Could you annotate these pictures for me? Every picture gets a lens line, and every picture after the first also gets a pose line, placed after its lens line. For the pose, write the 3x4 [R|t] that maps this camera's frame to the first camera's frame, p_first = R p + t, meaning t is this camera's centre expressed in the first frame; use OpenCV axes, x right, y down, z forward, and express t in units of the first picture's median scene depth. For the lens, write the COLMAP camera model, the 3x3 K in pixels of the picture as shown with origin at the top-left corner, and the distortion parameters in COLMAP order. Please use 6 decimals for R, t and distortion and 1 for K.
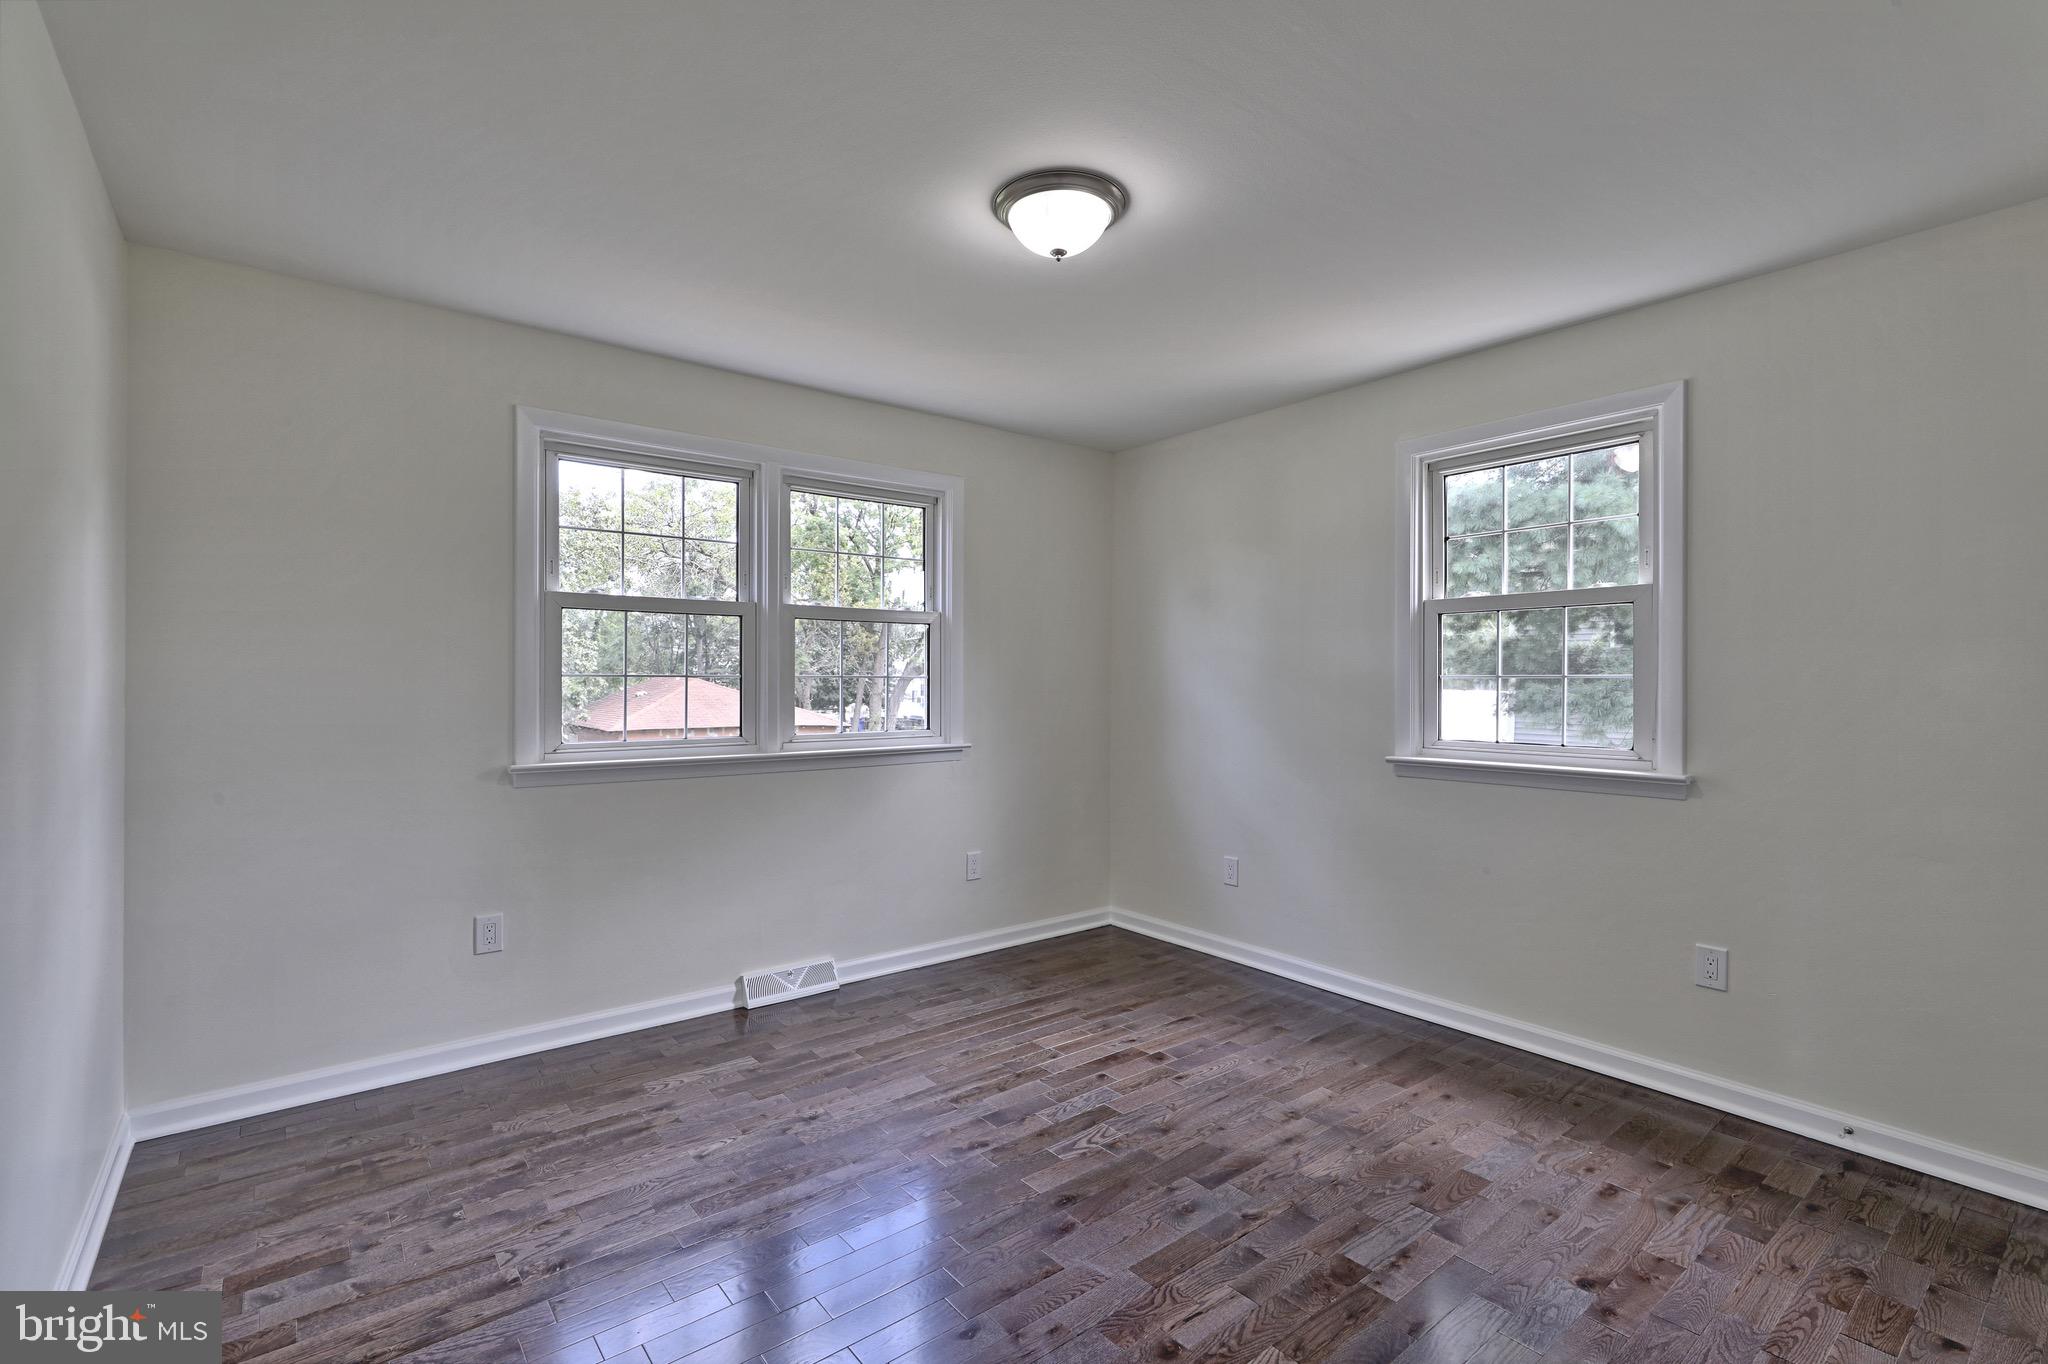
lens RADIAL K [[923.3, 0, 1026.4], [0, 923.3, 669.2], [0, 0, 1]] dist [-0.000182, 0.001017]
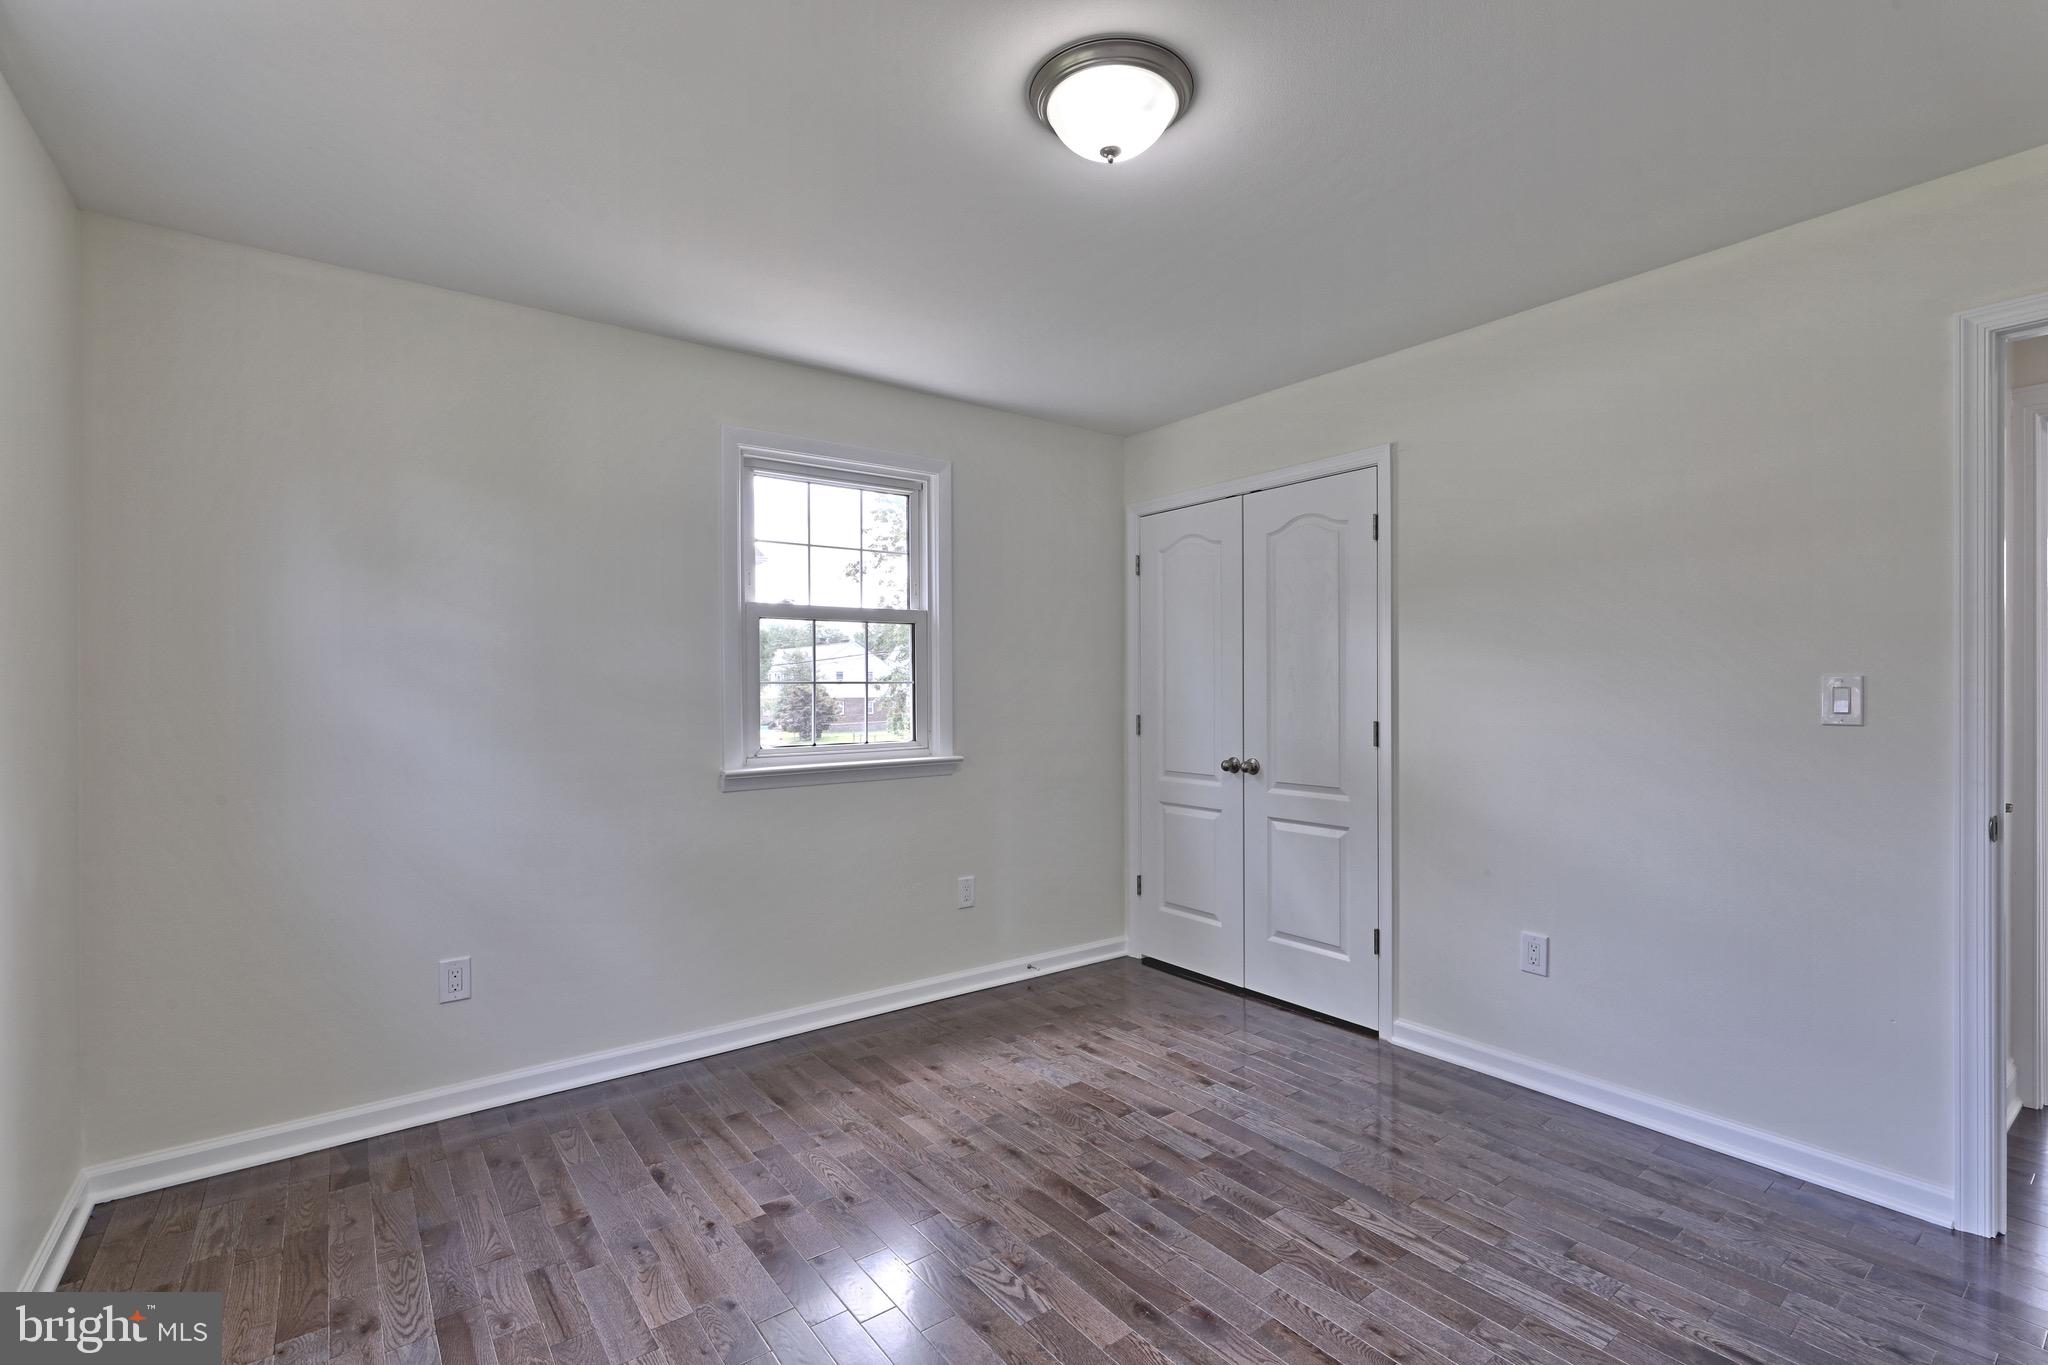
lens RADIAL K [[923.3, 0, 1013.1], [0, 923.3, 681.0], [0, 0, 1]] dist [-0.000182, 0.001017]
pose [[0.024217, 0.005650, 0.999691, -0.634529], [-0.007813, 0.999955, -0.005463, 0.011436], [-0.999676, -0.007678, 0.024260, 0.883090]]
